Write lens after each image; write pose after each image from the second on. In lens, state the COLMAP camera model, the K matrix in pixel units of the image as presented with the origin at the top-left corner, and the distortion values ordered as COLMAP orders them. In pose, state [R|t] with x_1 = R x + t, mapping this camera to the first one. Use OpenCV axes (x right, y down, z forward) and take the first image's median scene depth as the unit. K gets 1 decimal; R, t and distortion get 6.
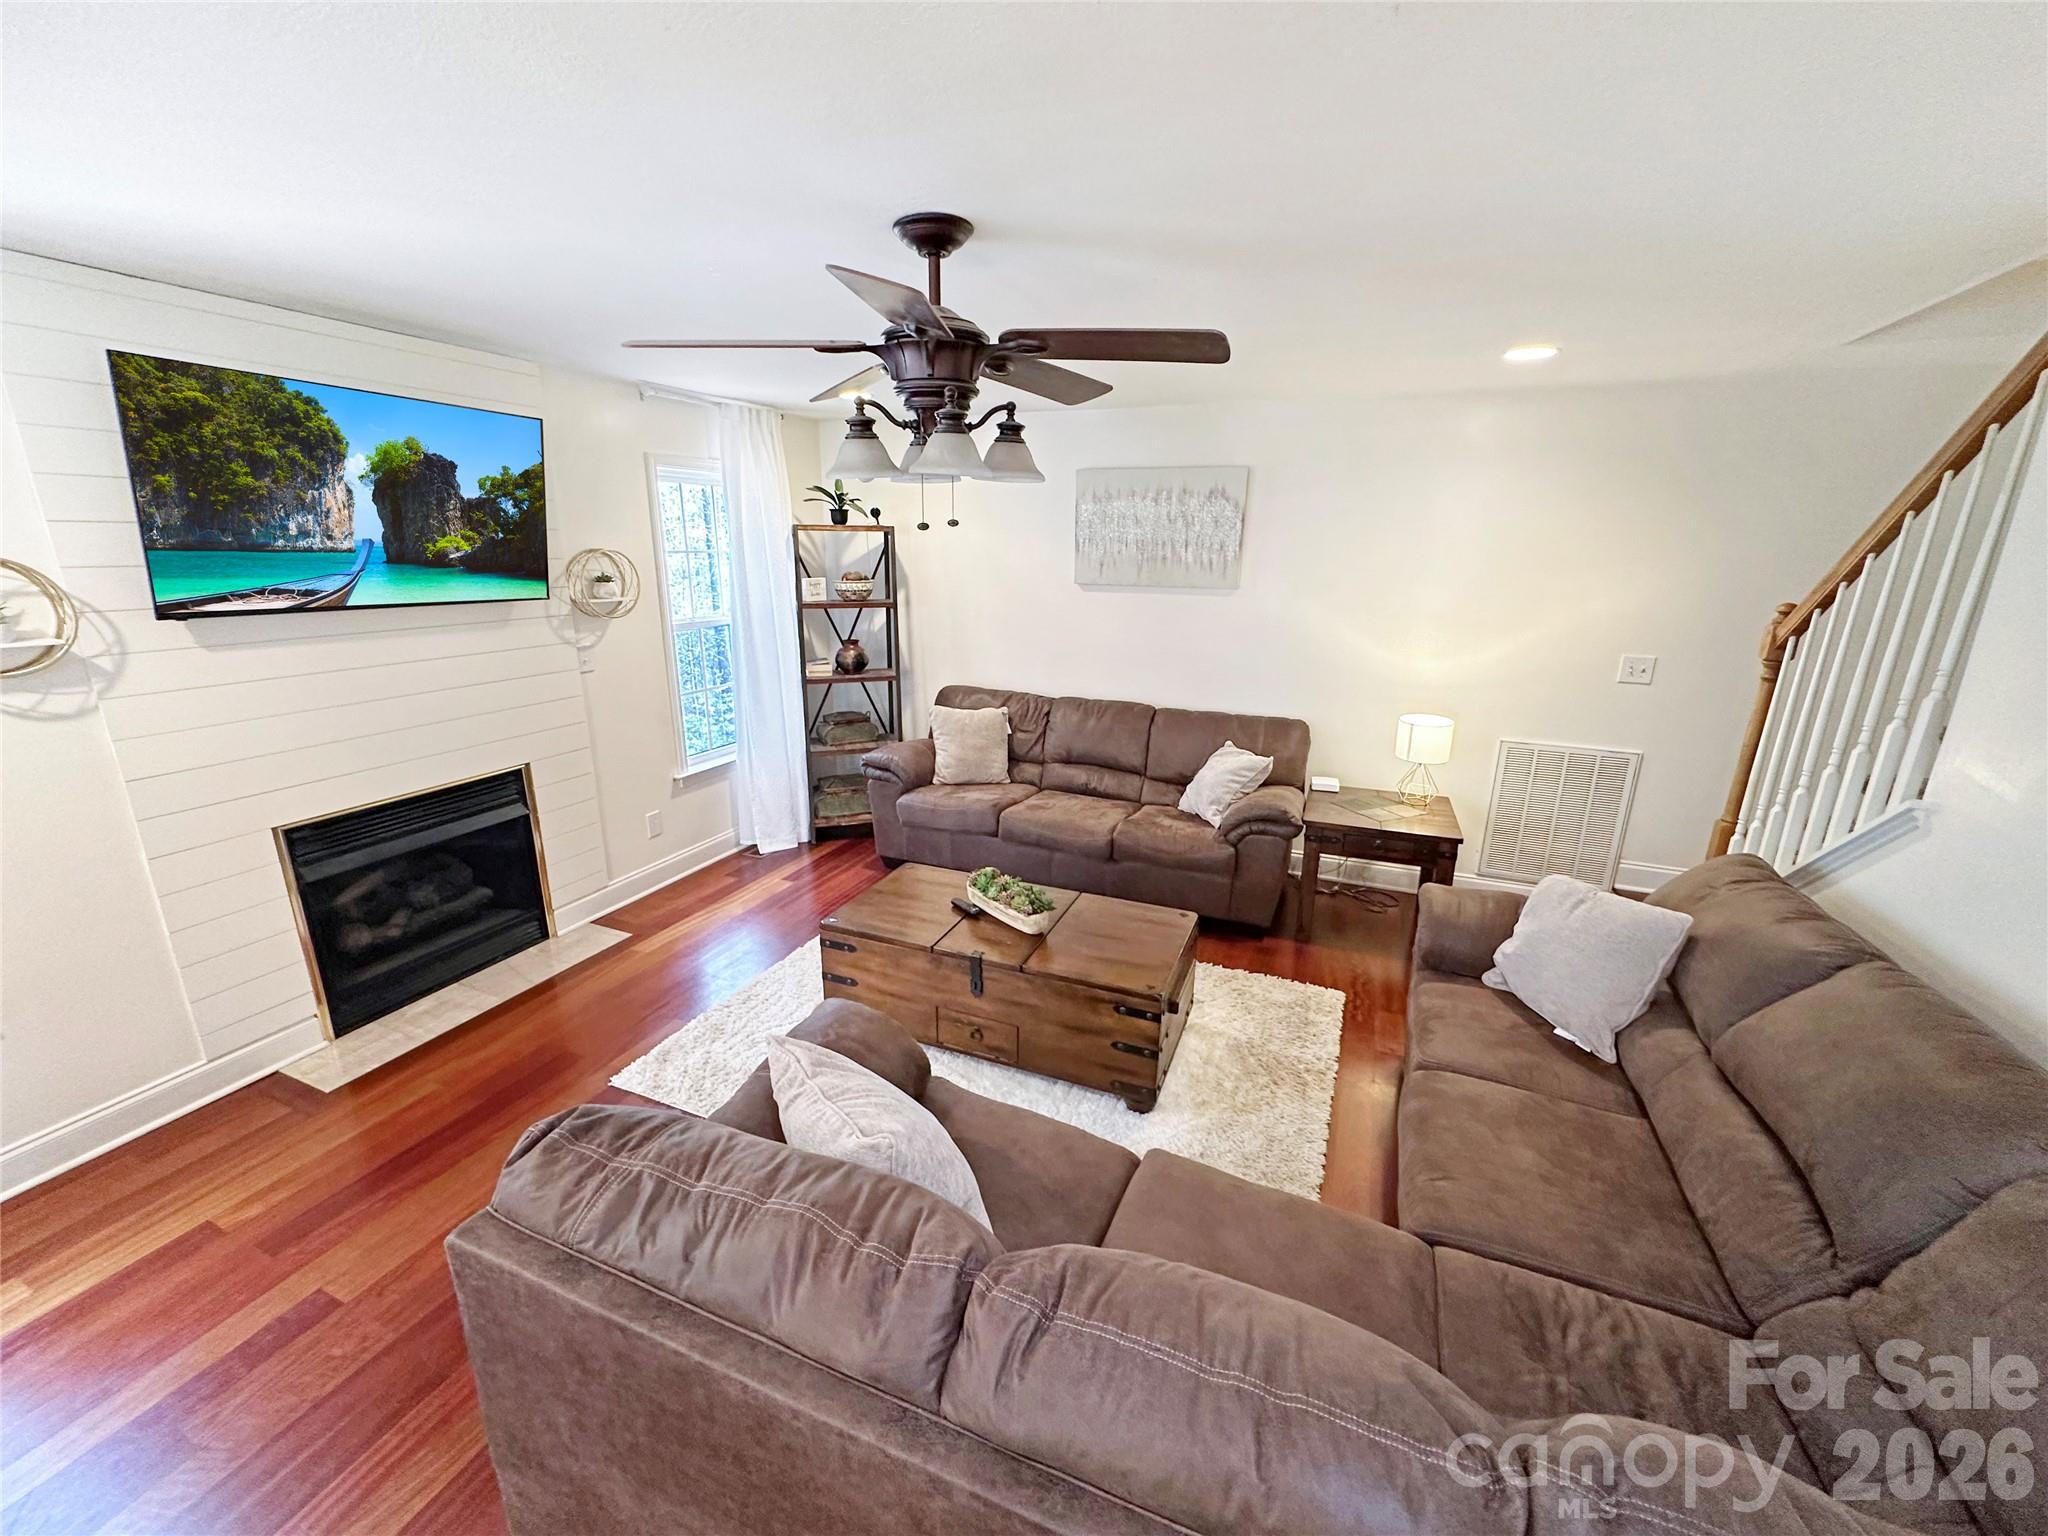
lens RADIAL K [[819.0, 0, 1018.3], [0, 819.0, 761.7], [0, 0, 1]] dist [0.000366, -0.000003]
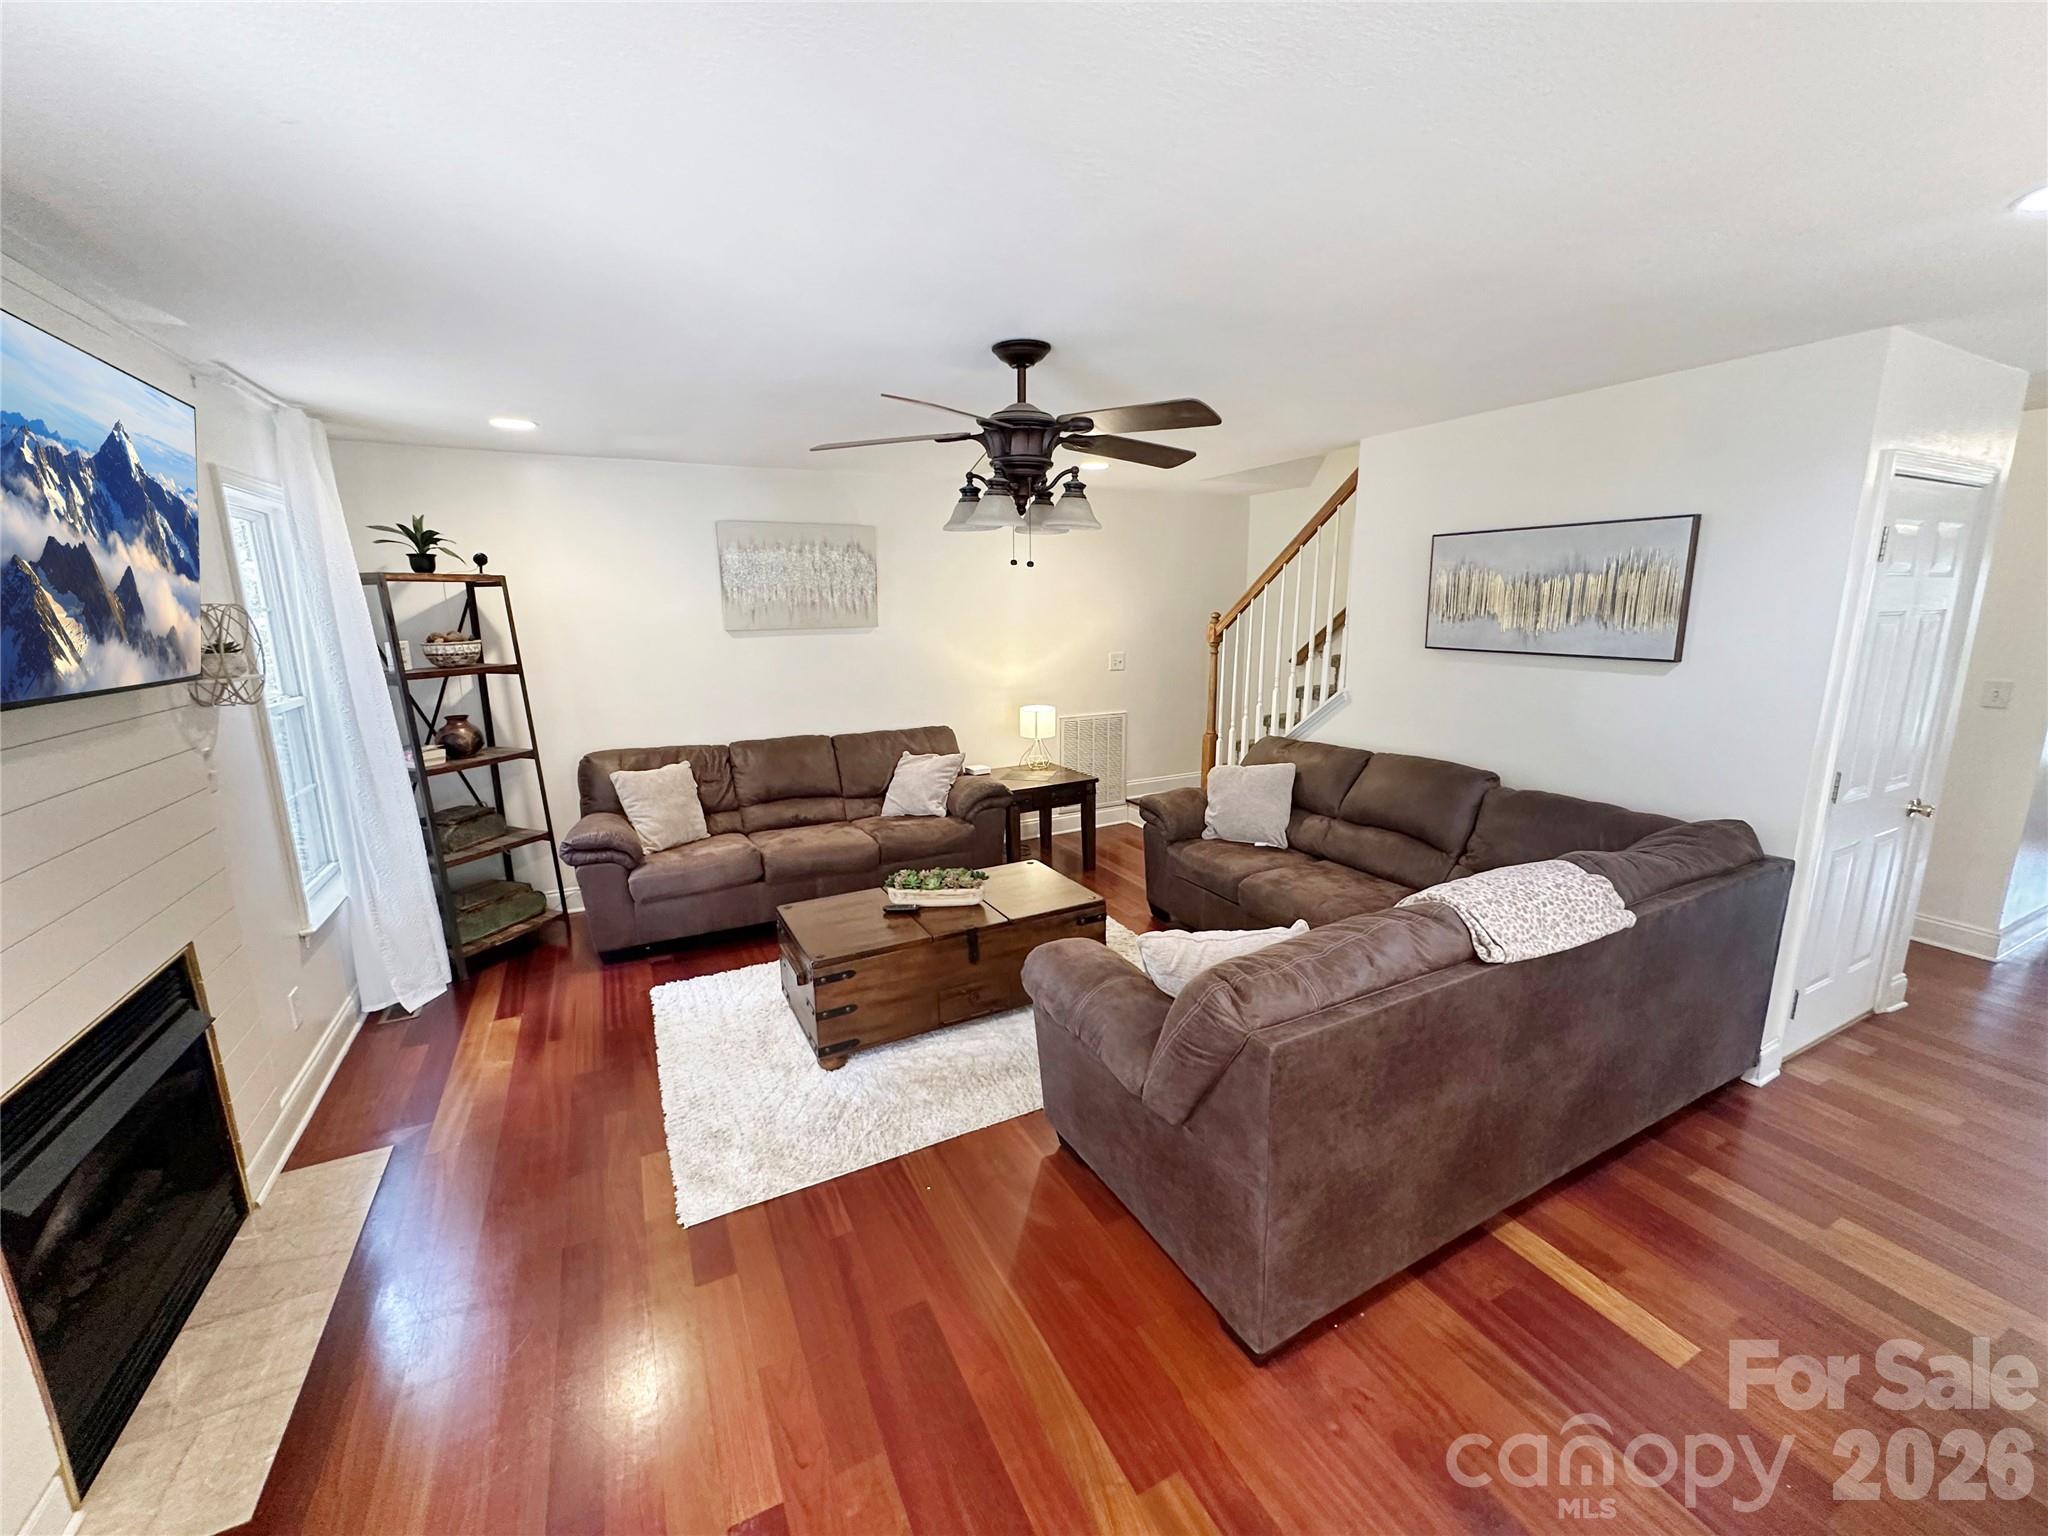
lens RADIAL K [[819.0, 0, 1017.5], [0, 819.0, 774.6], [0, 0, 1]] dist [0.000366, -0.000003]
pose [[0.637261, -0.179555, 0.749438, -0.535351], [0.220158, 0.974368, 0.046241, -0.011227], [-0.738531, 0.135527, 0.660457, 0.090263]]
